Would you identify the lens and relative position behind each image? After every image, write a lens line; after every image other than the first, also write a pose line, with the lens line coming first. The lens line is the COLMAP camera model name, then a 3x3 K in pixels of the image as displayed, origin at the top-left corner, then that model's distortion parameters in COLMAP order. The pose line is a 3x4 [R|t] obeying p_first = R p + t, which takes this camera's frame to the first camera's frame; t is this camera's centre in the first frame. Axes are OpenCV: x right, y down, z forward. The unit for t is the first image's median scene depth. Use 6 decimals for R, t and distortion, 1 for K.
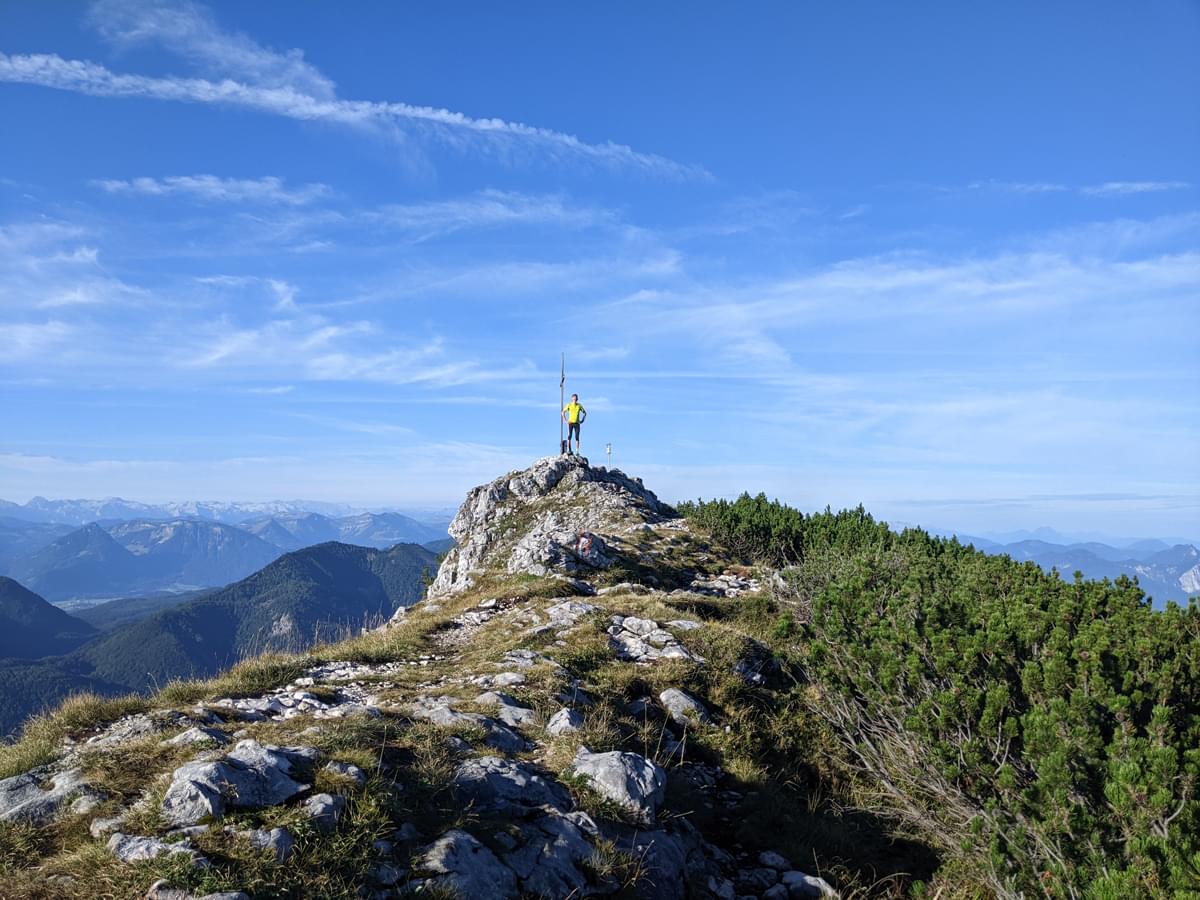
lens RADIAL K [[951.8, 0, 577.1], [0, 951.8, 454.6], [0, 0, 1]] dist [0.078014, -0.127813]
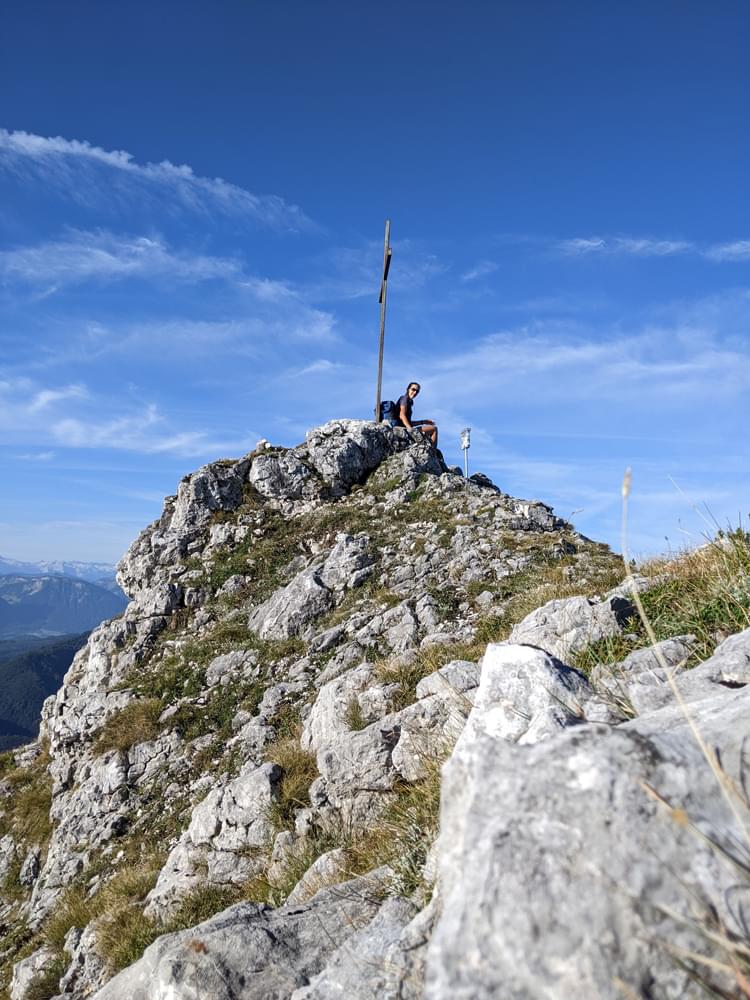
lens RADIAL K [[793.2, 0, 372.9], [0, 793.2, 501.8], [0, 0, 1]] dist [0.078014, -0.127813]
pose [[0.998810, 0.039111, -0.029137, 0.114400], [-0.040307, 0.998318, -0.041670, 0.010373], [0.027459, 0.042794, 0.998706, 0.103490]]
